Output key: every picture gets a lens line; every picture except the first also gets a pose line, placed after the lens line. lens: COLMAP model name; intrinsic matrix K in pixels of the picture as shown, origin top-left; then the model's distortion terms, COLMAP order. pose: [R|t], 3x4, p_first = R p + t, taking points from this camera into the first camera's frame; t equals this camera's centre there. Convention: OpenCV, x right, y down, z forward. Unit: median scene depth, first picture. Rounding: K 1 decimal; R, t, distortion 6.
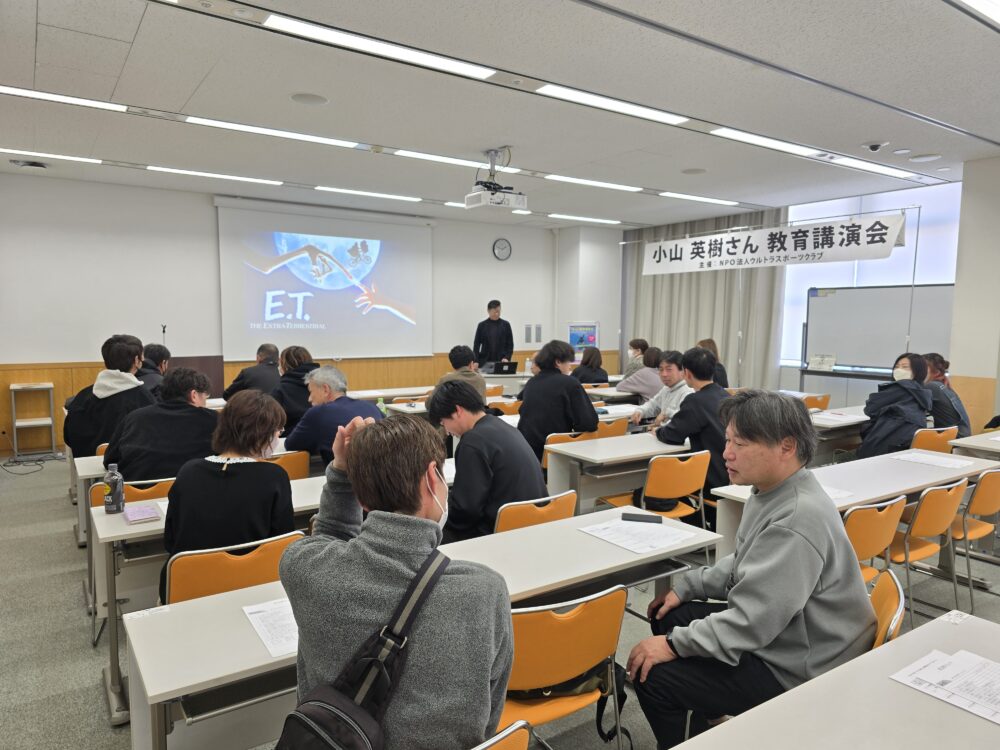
lens RADIAL K [[678.3, 0, 495.3], [0, 678.3, 379.7], [0, 0, 1]] dist [0.051619, -0.050776]
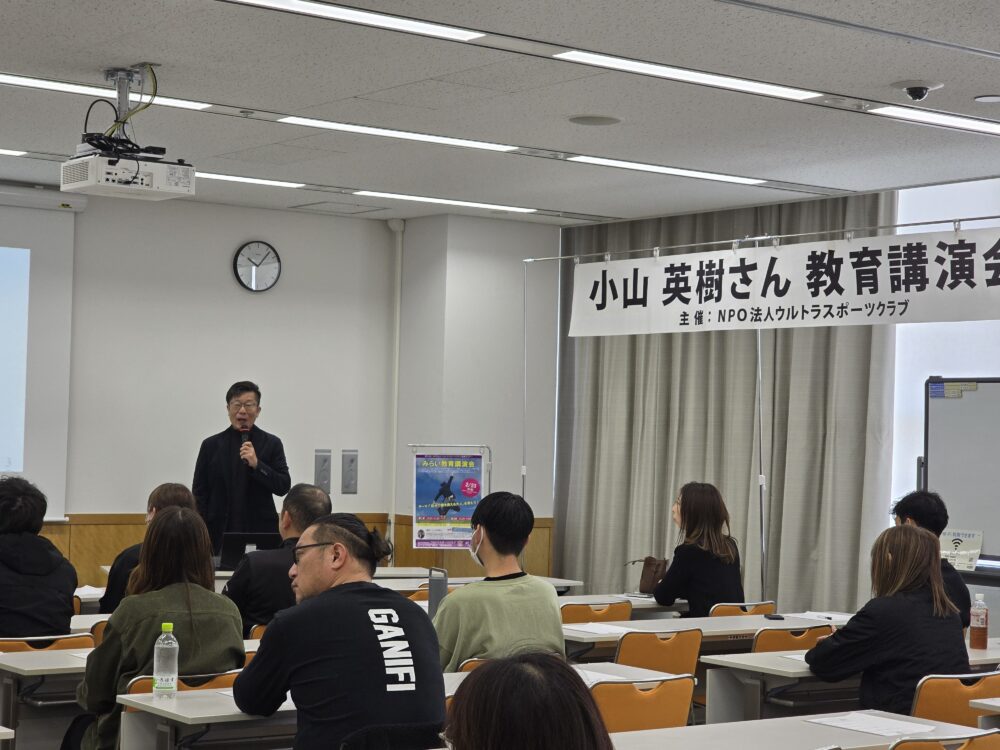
lens RADIAL K [[1935.4, 0, 502.8], [0, 1935.4, 392.3], [0, 0, 1]] dist [-0.015738, 0.484231]
pose [[0.999014, 0.020283, 0.039499, 0.154426], [-0.015666, 0.993373, -0.113865, 0.019581], [-0.041547, 0.113134, 0.992711, -0.215933]]
